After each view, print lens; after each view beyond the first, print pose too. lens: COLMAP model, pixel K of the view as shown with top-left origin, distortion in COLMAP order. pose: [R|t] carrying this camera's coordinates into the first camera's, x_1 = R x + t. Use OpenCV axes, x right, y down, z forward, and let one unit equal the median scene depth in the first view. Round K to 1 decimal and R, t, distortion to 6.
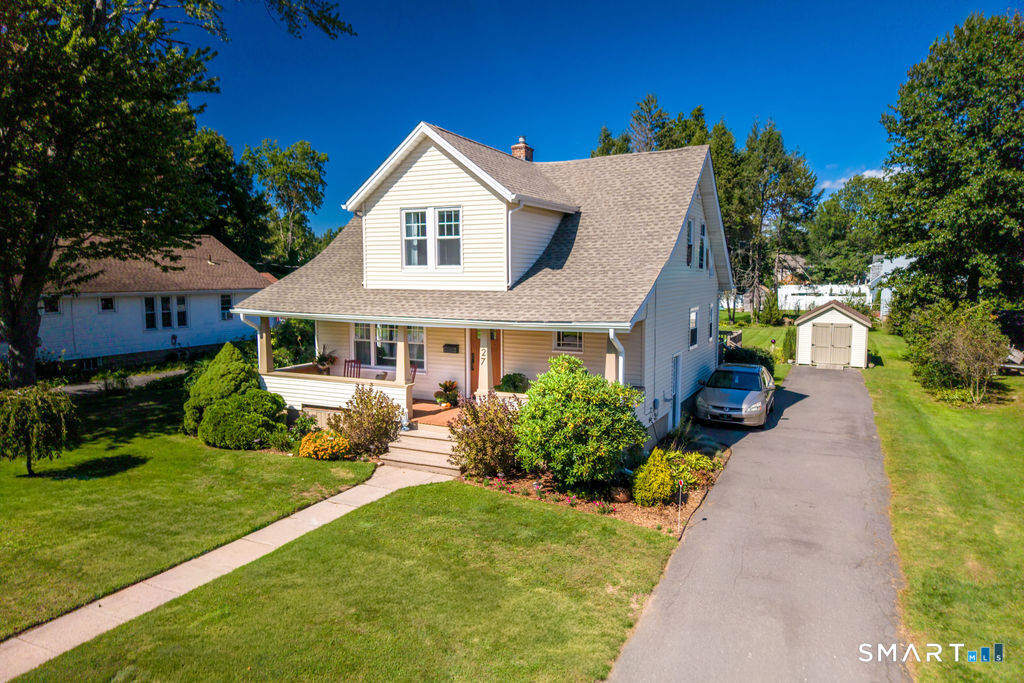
lens RADIAL K [[705.5, 0, 512.0], [0, 705.5, 341.5], [0, 0, 1]] dist [0.028024, -0.000670]
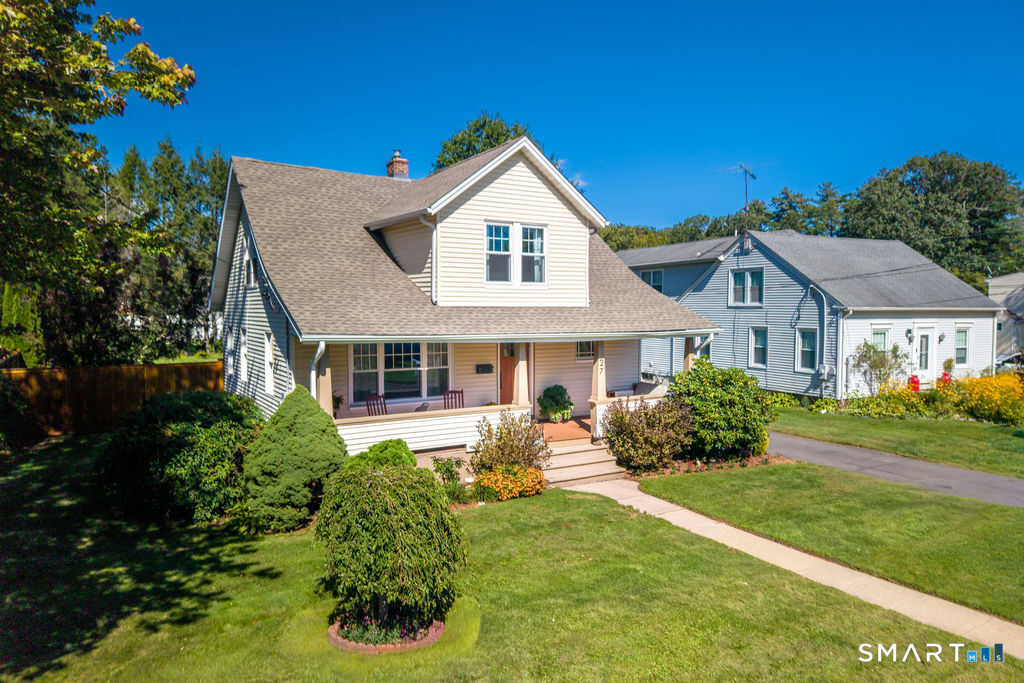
lens RADIAL K [[708.6, 0, 542.6], [0, 708.6, 343.1], [0, 0, 1]] dist [0.028066, -0.001010]
pose [[0.512289, -0.042649, 0.857753, -0.939983], [0.080742, 0.996734, 0.001336, -0.021777], [-0.855009, 0.068572, 0.514060, 0.472541]]
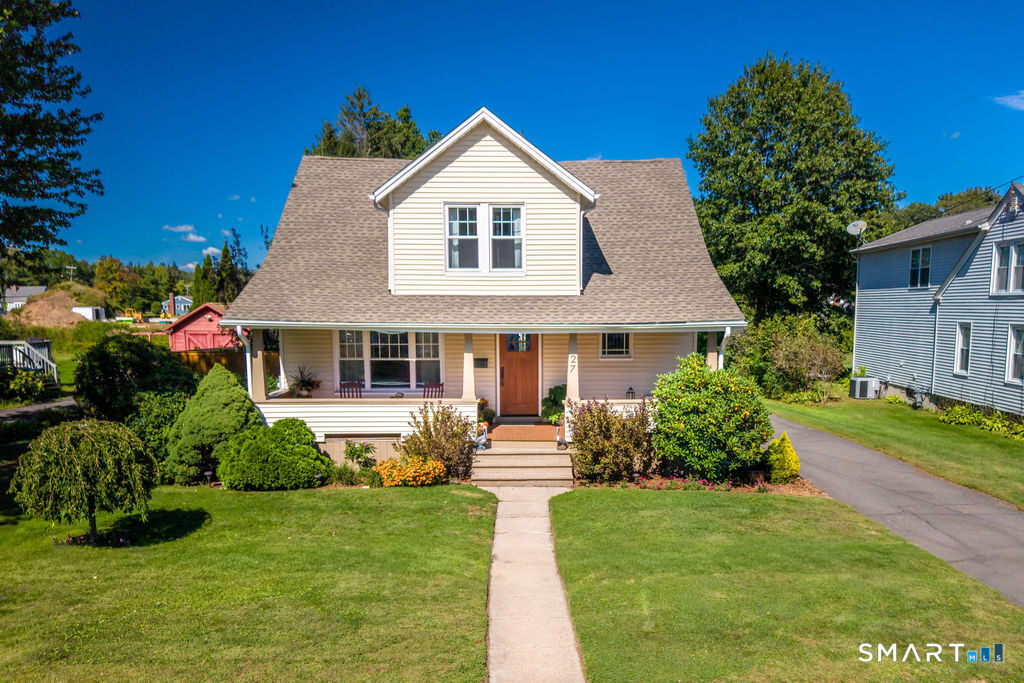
lens RADIAL K [[849.9, 0, 523.6], [0, 849.9, 426.0], [0, 0, 1]] dist [0.055614, -0.100787]
pose [[0.882770, -0.066636, 0.465056, -0.593428], [0.047145, 0.997458, 0.053431, 0.038436], [-0.467435, -0.025243, 0.883667, 0.004669]]
